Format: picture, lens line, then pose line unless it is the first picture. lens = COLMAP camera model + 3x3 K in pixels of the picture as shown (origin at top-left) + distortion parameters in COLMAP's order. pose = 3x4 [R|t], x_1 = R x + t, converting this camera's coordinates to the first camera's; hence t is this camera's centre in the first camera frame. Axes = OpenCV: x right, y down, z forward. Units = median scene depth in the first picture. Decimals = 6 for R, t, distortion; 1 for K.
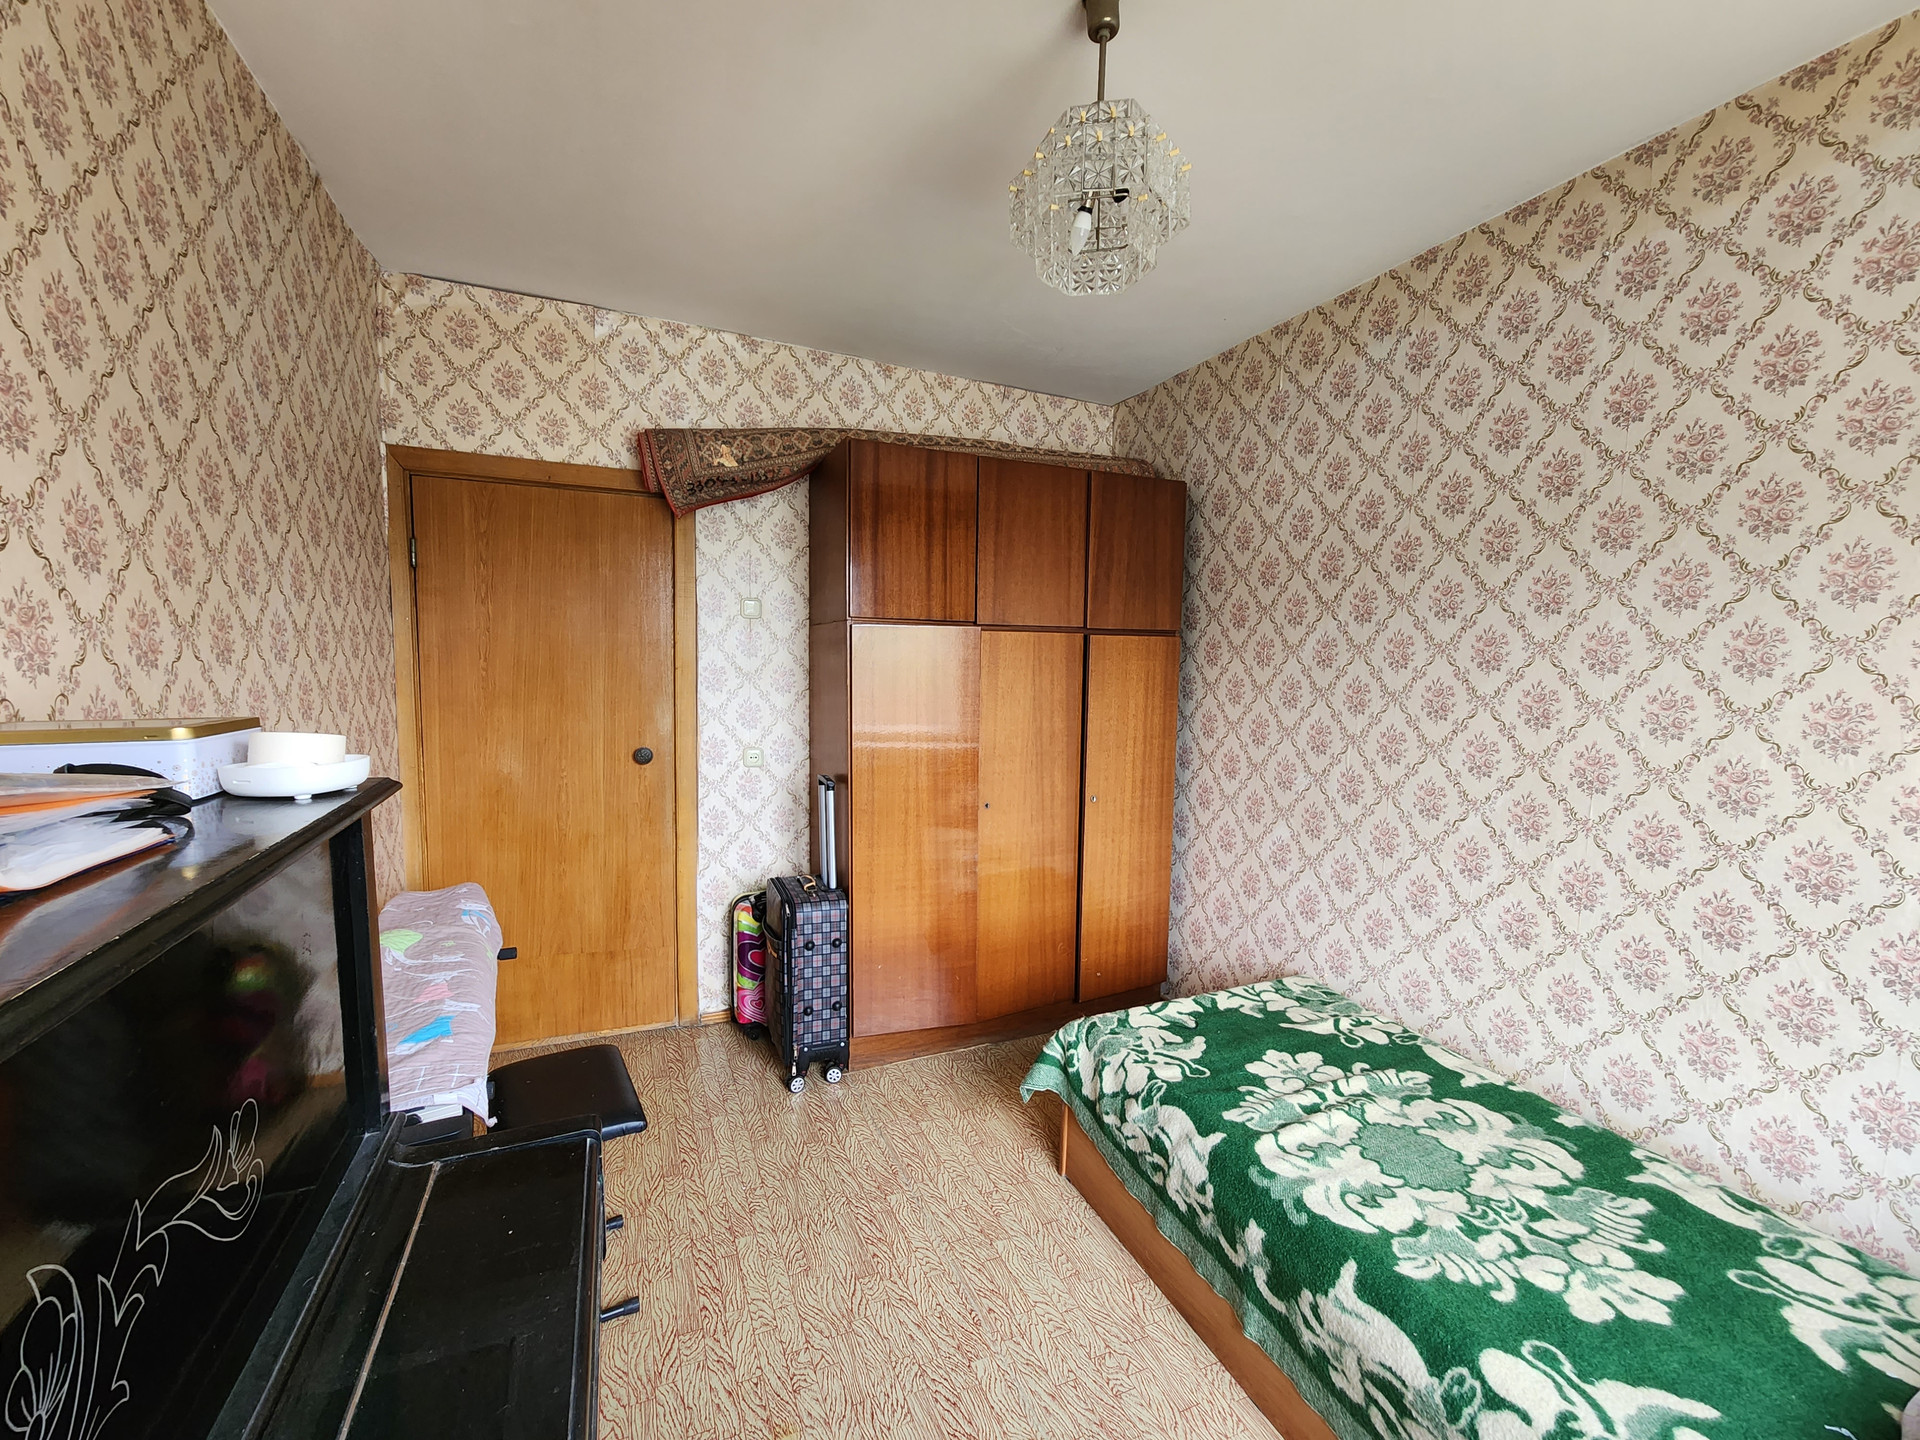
lens RADIAL K [[785.0, 0, 969.1], [0, 785.0, 720.2], [0, 0, 1]] dist [-0.003023, -0.000105]
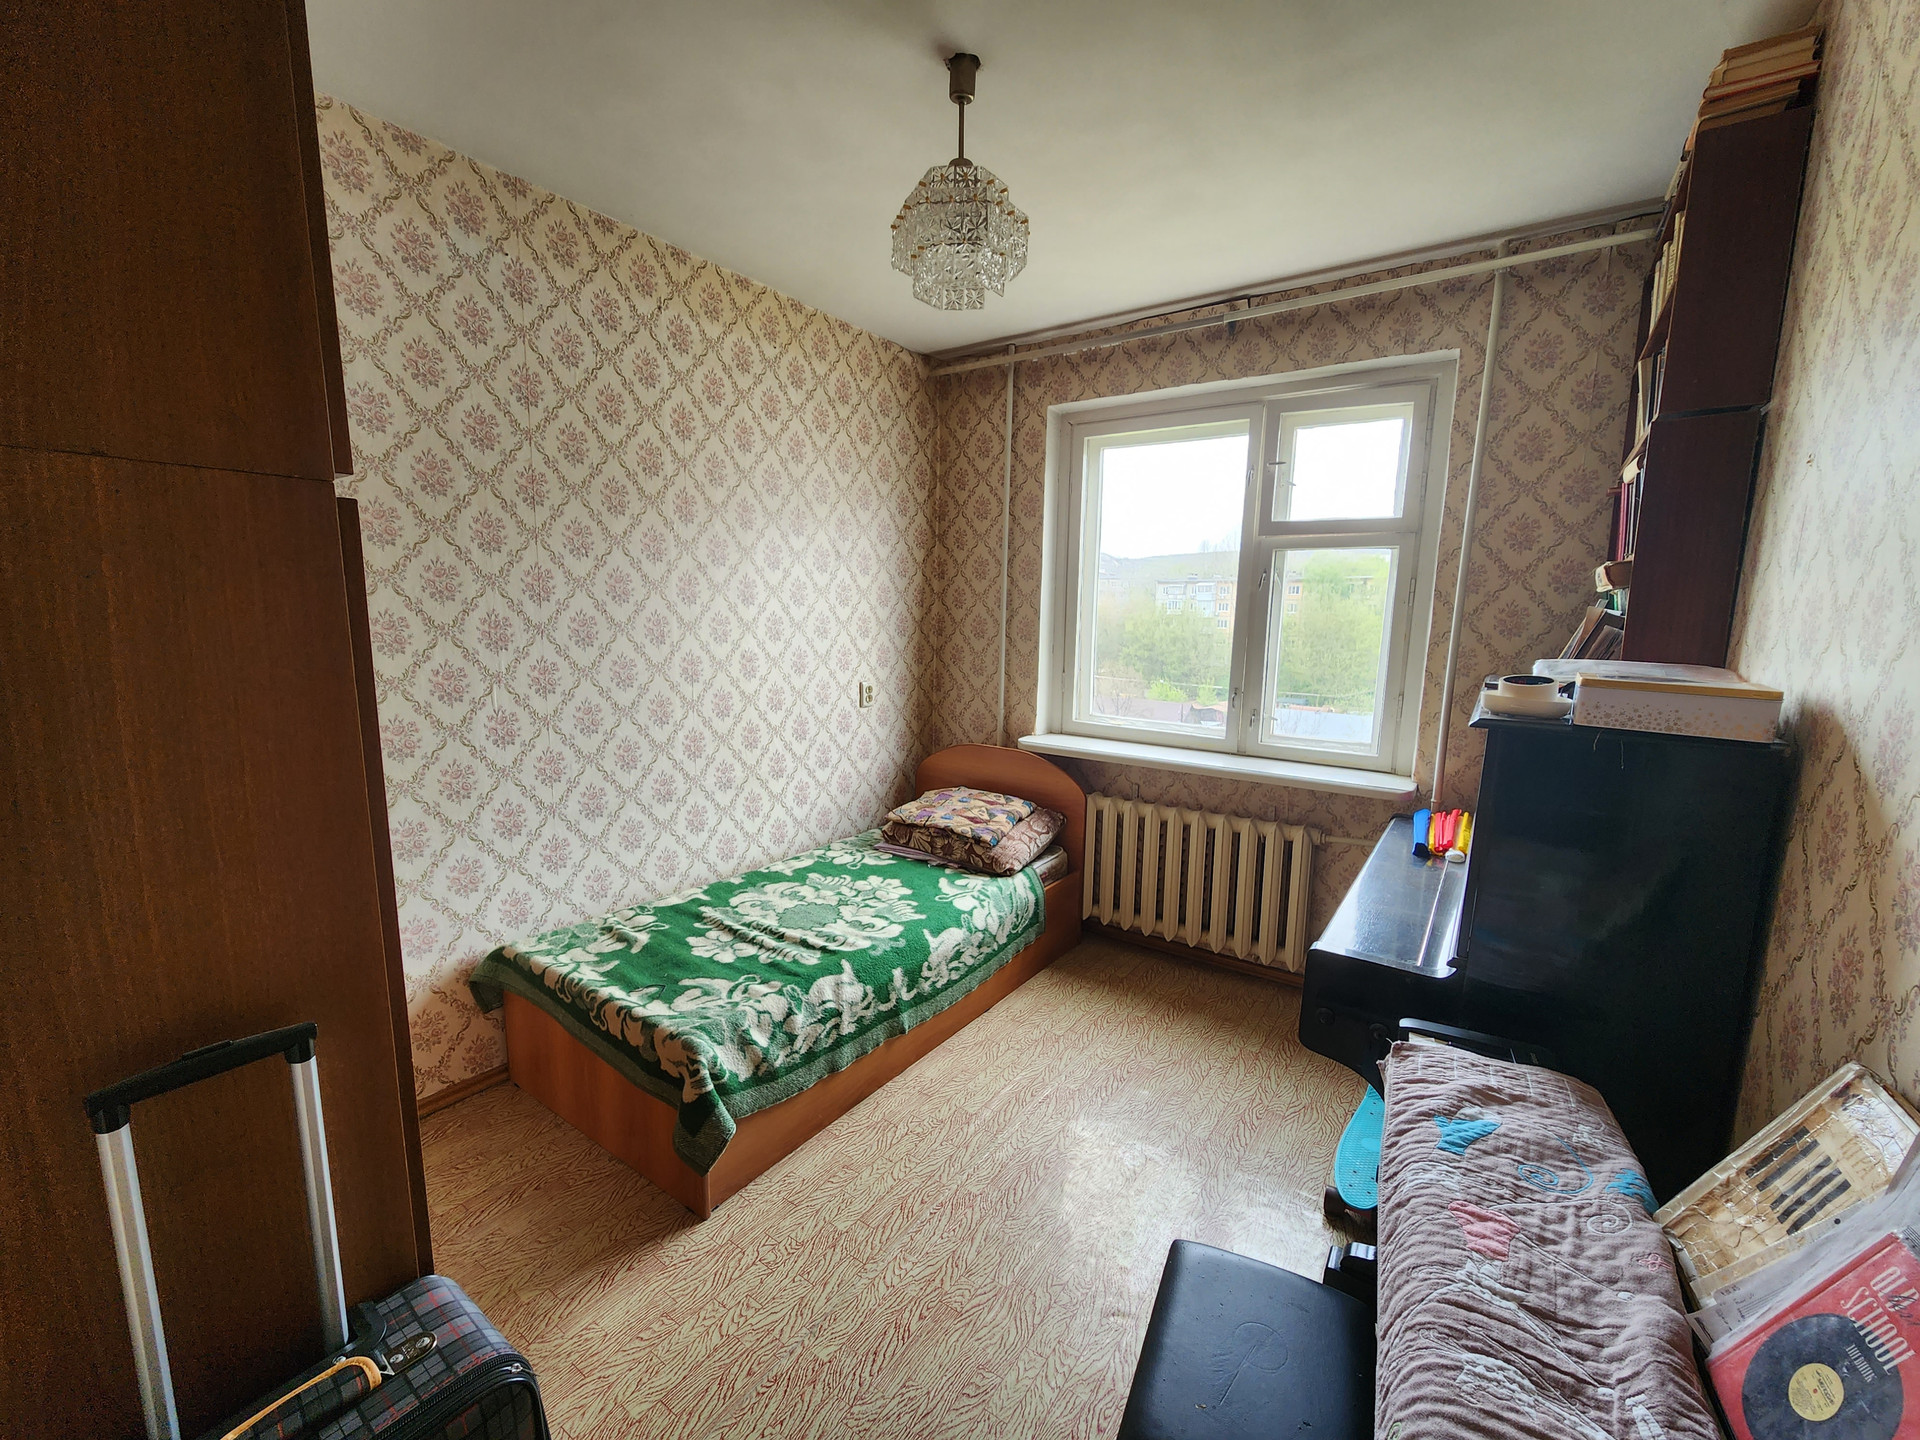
lens RADIAL K [[785.0, 0, 948.4], [0, 785.0, 721.3], [0, 0, 1]] dist [-0.003023, -0.000105]
pose [[-0.507502, -0.155269, 0.847545, -0.892495], [0.037310, 0.978748, 0.201646, -0.143905], [-0.860842, 0.133957, -0.490924, 1.540513]]
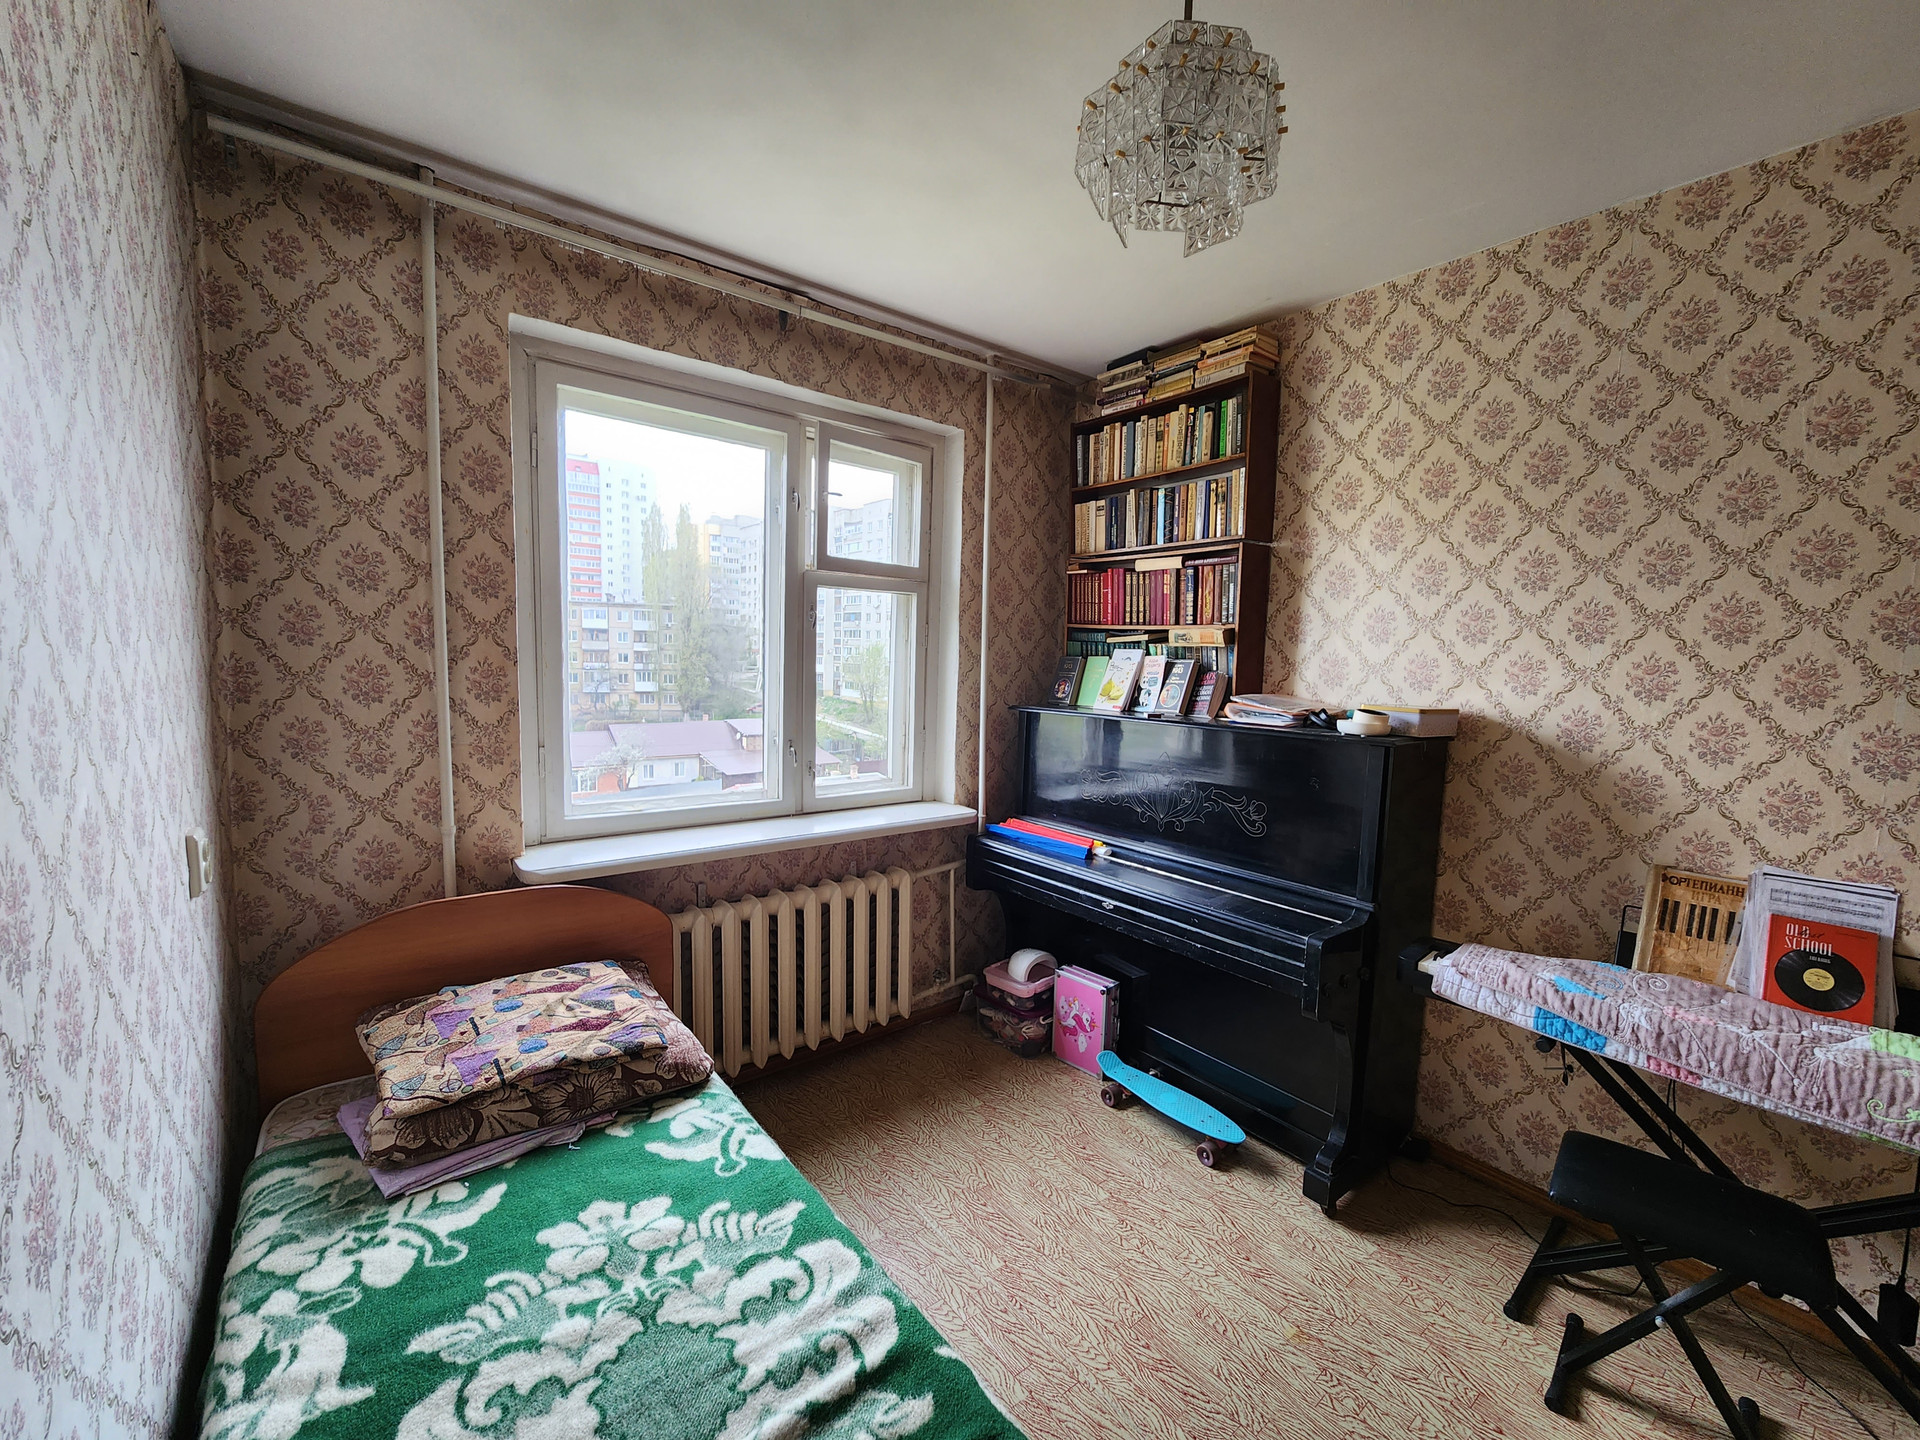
lens RADIAL K [[785.0, 0, 964.9], [0, 785.0, 724.0], [0, 0, 1]] dist [-0.003023, -0.000105]
pose [[-0.967052, -0.028267, -0.253004, 0.523458], [-0.071416, 0.984033, 0.163030, -0.141548], [0.244355, 0.175728, -0.953630, 1.668997]]
